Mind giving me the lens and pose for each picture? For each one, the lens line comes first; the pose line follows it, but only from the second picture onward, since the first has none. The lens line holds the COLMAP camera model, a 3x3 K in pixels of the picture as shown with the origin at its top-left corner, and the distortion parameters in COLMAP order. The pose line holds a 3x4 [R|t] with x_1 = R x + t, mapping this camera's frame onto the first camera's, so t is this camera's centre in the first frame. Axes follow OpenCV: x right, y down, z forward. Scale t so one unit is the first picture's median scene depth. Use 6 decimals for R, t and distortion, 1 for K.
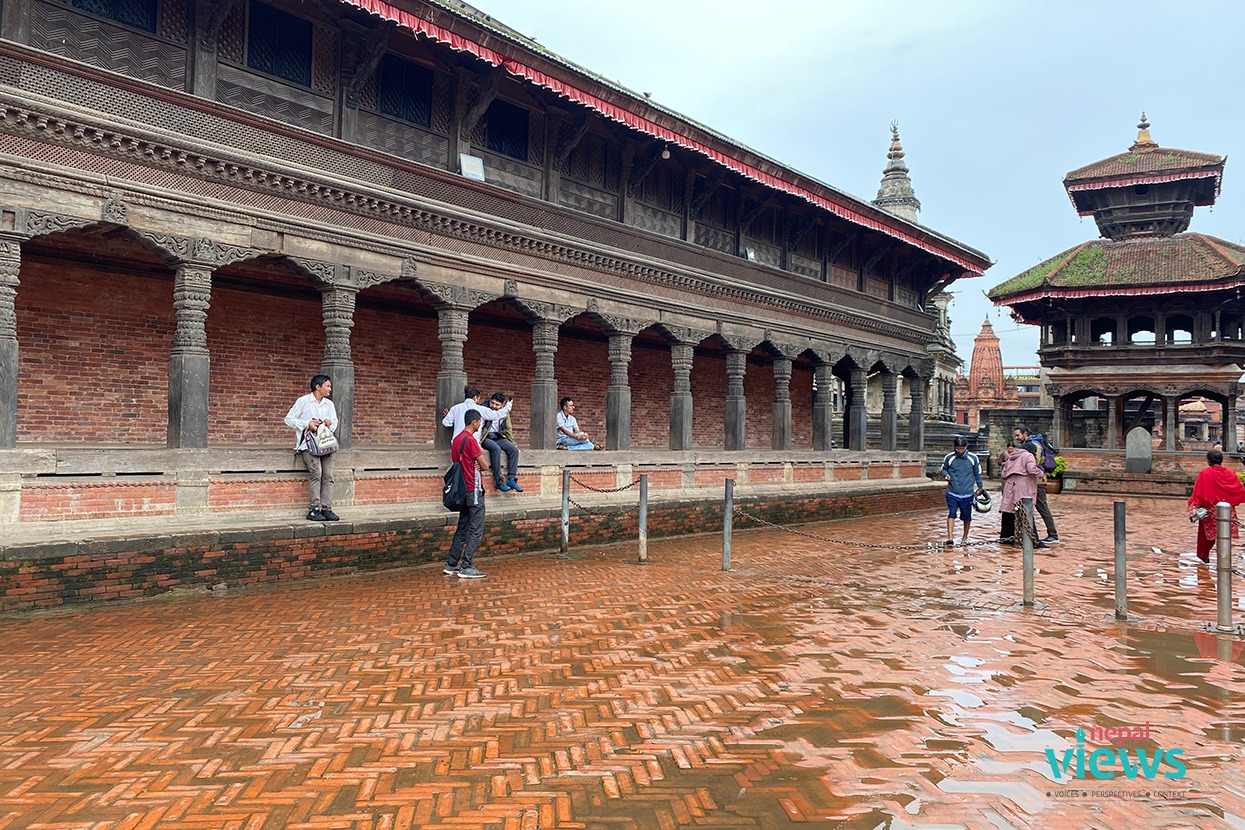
lens RADIAL K [[1000.1, 0, 651.3], [0, 1000.1, 380.1], [0, 0, 1]] dist [0.067090, -0.091040]
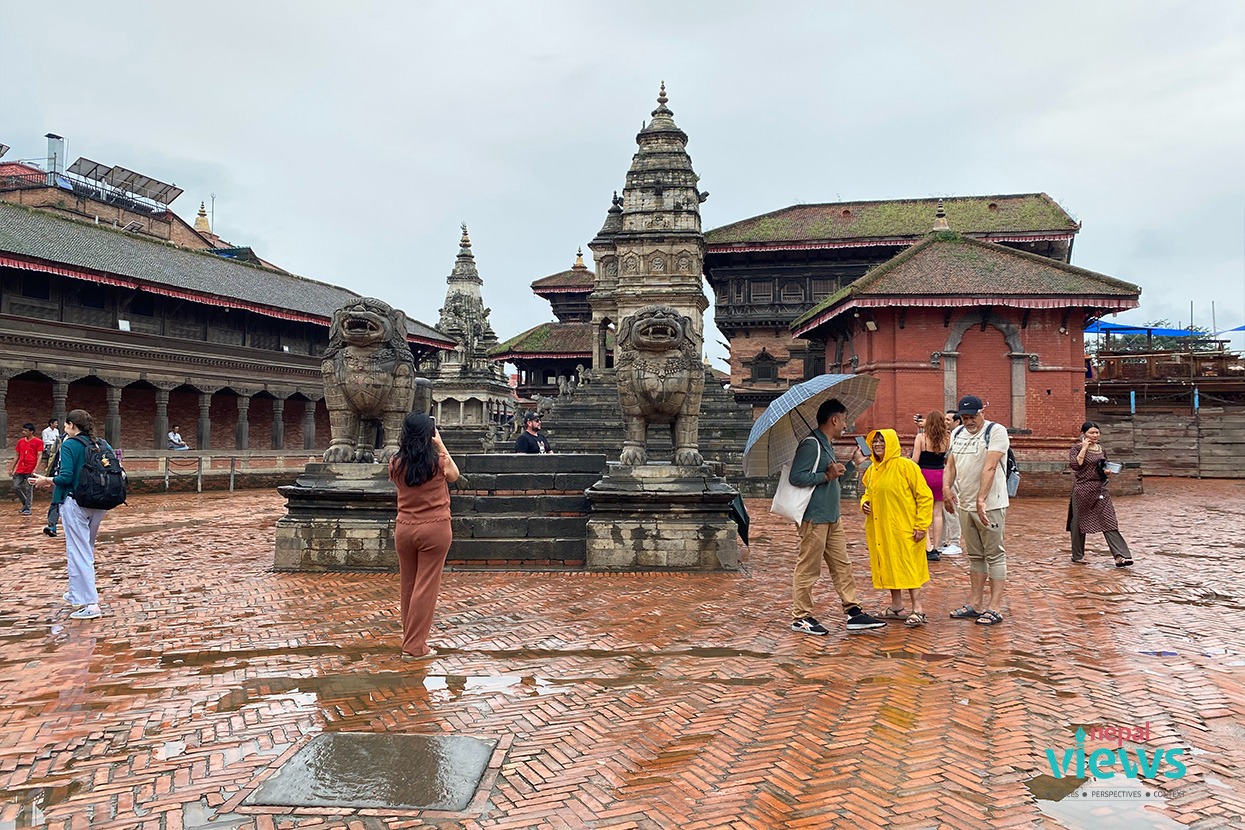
lens RADIAL K [[1000.1, 0, 651.3], [0, 1000.1, 380.1], [0, 0, 1]] dist [0.067090, -0.091040]
pose [[0.958448, 0.007315, 0.285175, 0.266059], [-0.005475, 0.999959, -0.007246, -0.065690], [-0.285216, 0.005384, 0.958448, -1.302266]]
